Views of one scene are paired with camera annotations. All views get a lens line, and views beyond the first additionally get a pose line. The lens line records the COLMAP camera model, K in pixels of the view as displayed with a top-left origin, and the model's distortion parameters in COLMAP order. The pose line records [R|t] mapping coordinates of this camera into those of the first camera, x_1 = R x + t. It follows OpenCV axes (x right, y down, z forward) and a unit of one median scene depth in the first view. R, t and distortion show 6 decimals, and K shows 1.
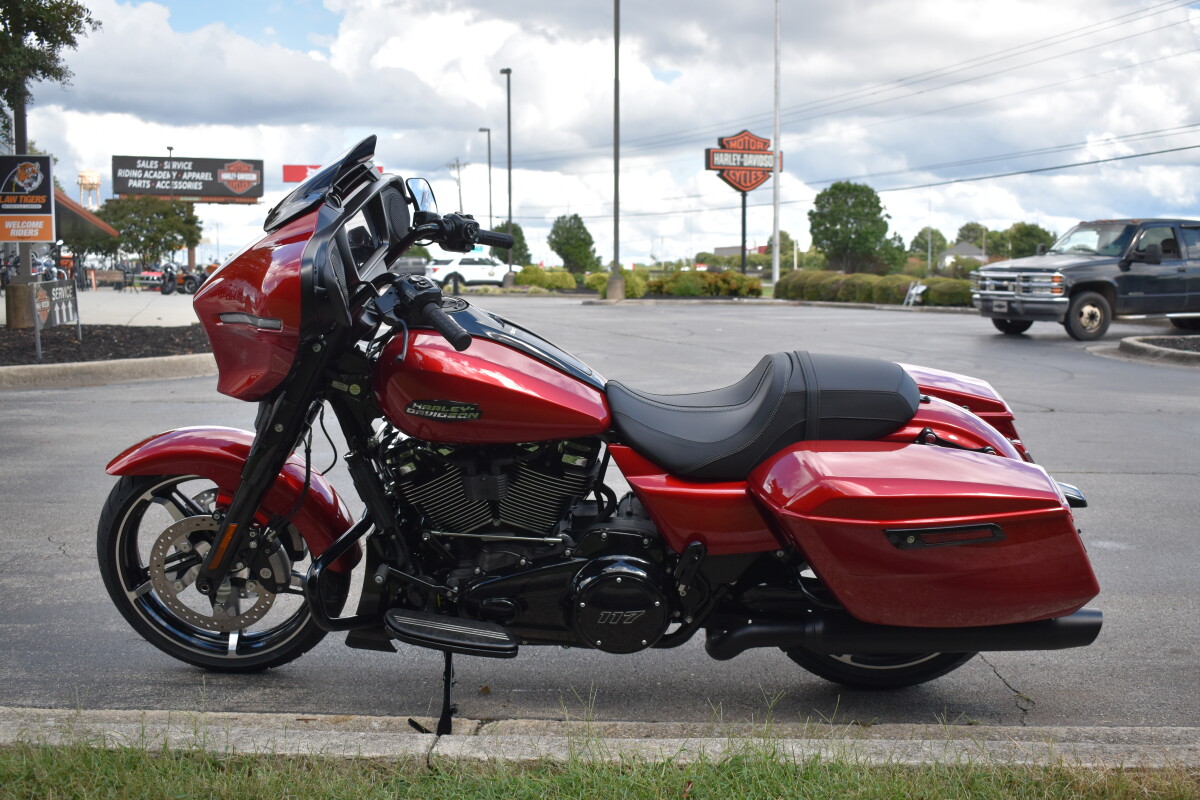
lens RADIAL K [[1290.9, 0, 601.6], [0, 1290.9, 402.9], [0, 0, 1]] dist [-0.068456, 0.000000]
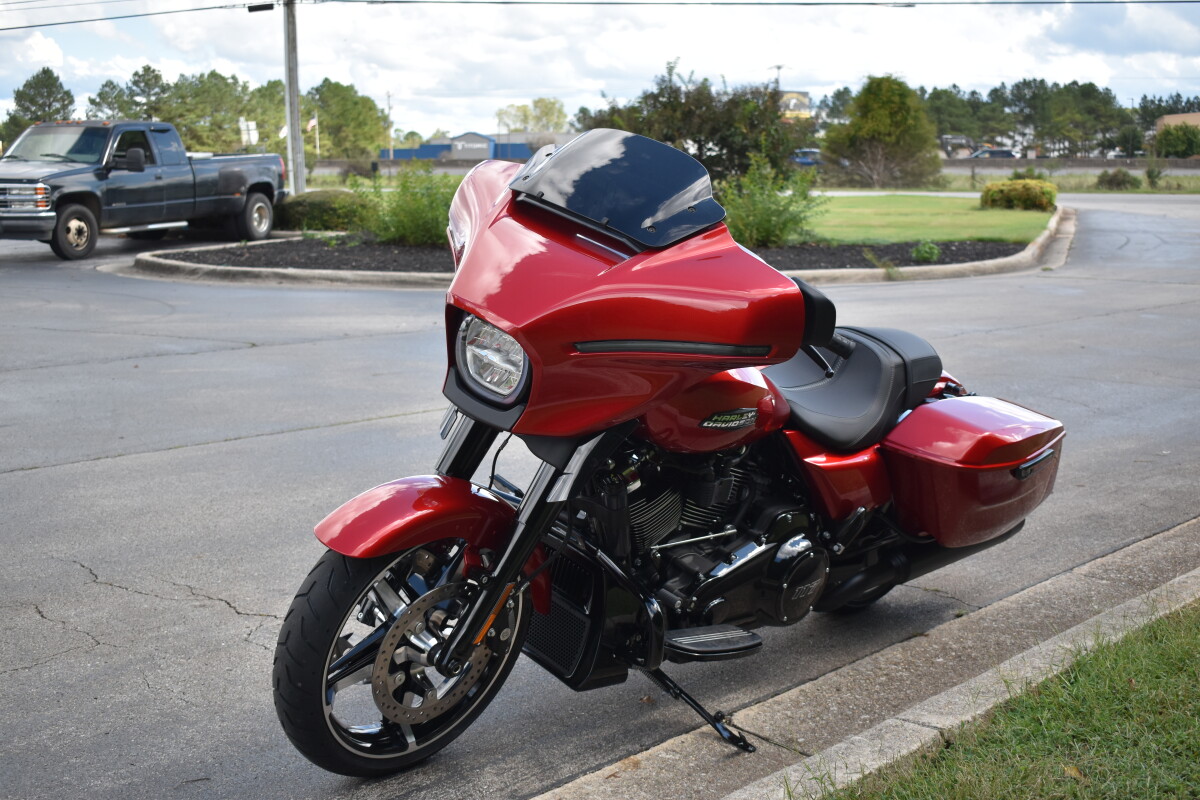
lens RADIAL K [[1456.3, 0, 599.9], [0, 1456.3, 399.2], [0, 0, 1]] dist [-0.020716, 0.000000]
pose [[0.695032, -0.118619, 0.709126, -0.098406], [0.079622, 0.992929, 0.088052, -0.011879], [-0.714556, -0.004737, 0.699562, 0.027356]]
